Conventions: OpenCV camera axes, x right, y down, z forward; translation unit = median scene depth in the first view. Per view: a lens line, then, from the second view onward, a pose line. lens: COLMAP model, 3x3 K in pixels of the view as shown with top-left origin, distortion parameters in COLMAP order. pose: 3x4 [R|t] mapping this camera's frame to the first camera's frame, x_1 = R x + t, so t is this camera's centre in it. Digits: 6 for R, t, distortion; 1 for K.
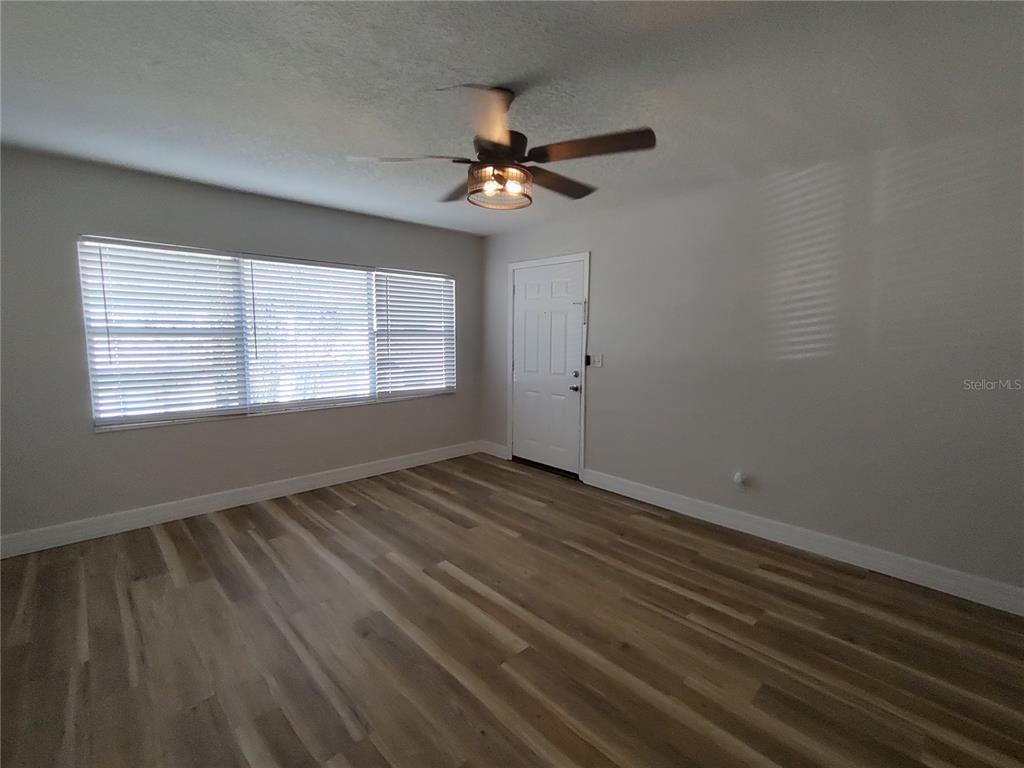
lens RADIAL K [[463.2, 0, 516.1], [0, 463.2, 386.0], [0, 0, 1]] dist [-0.003982, -0.000007]
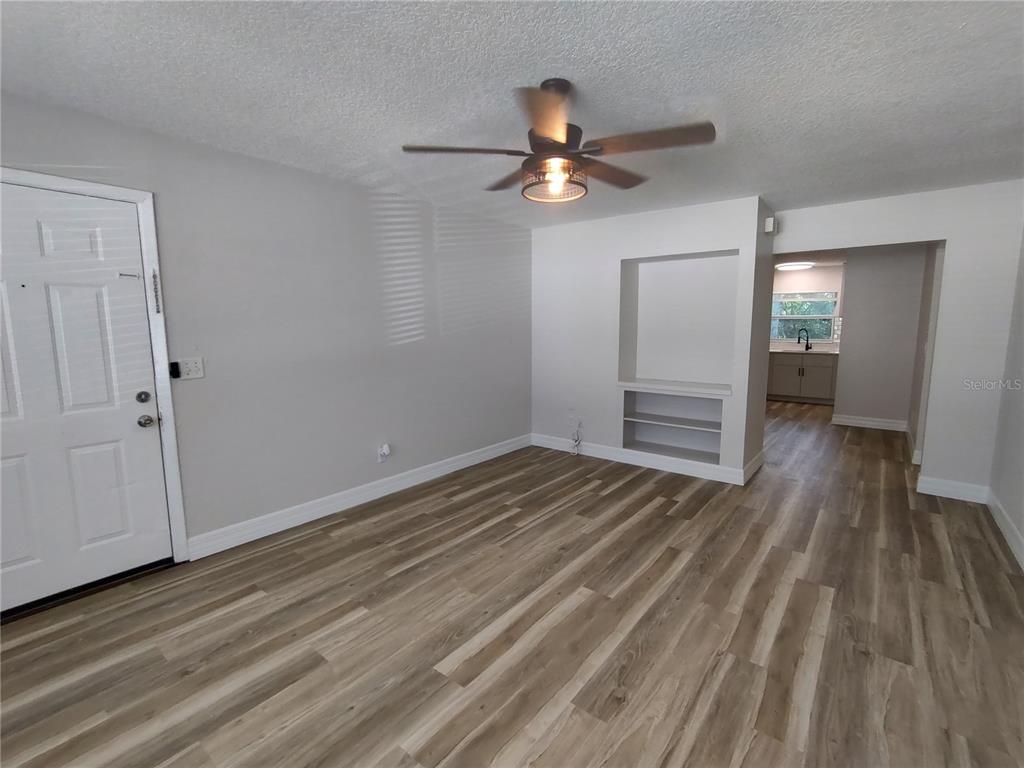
lens RADIAL K [[463.2, 0, 519.9], [0, 463.2, 381.4], [0, 0, 1]] dist [-0.003982, -0.000007]
pose [[-0.138514, -0.130720, 0.981696, -0.660196], [0.117383, 0.982096, 0.147336, -0.097410], [-0.983379, 0.135642, -0.120689, 0.769729]]
